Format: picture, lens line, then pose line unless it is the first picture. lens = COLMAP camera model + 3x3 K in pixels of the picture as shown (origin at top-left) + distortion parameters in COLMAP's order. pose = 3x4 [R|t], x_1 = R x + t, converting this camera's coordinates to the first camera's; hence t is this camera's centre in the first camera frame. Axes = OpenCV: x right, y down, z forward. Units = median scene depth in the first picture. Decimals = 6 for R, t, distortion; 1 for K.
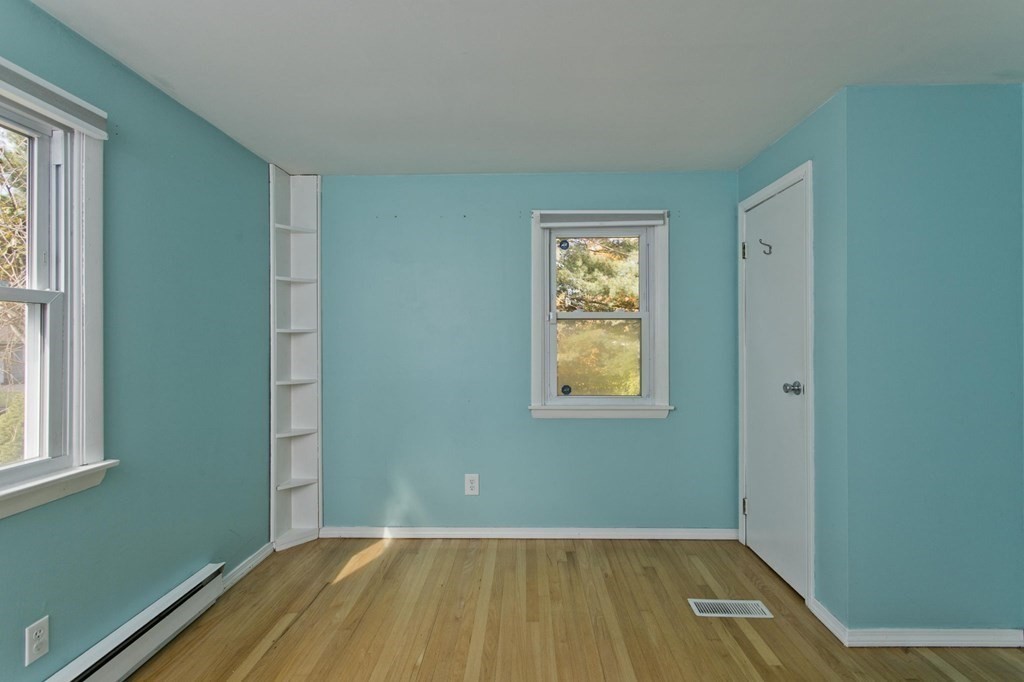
lens RADIAL K [[485.4, 0, 514.7], [0, 485.4, 355.9], [0, 0, 1]] dist [0.002789, 0.001436]
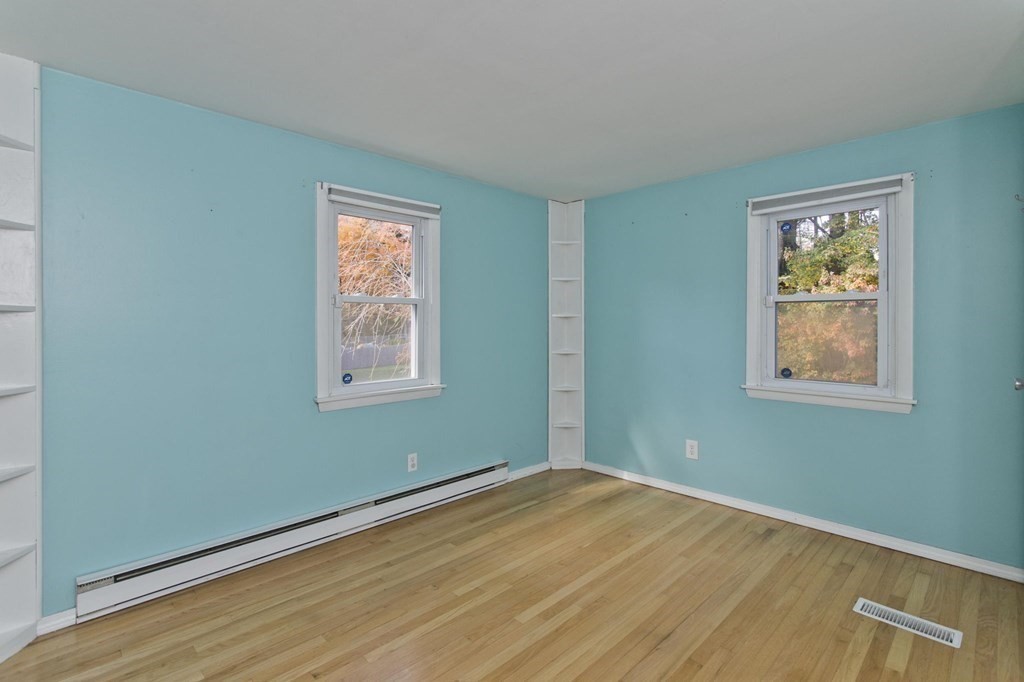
lens RADIAL K [[485.4, 0, 514.7], [0, 485.4, 355.9], [0, 0, 1]] dist [0.002789, 0.001436]
pose [[0.724450, 0.050627, -0.687466, 0.414063], [-0.027017, 0.998618, 0.045070, 0.005510], [0.688798, -0.014078, 0.724817, -0.118606]]
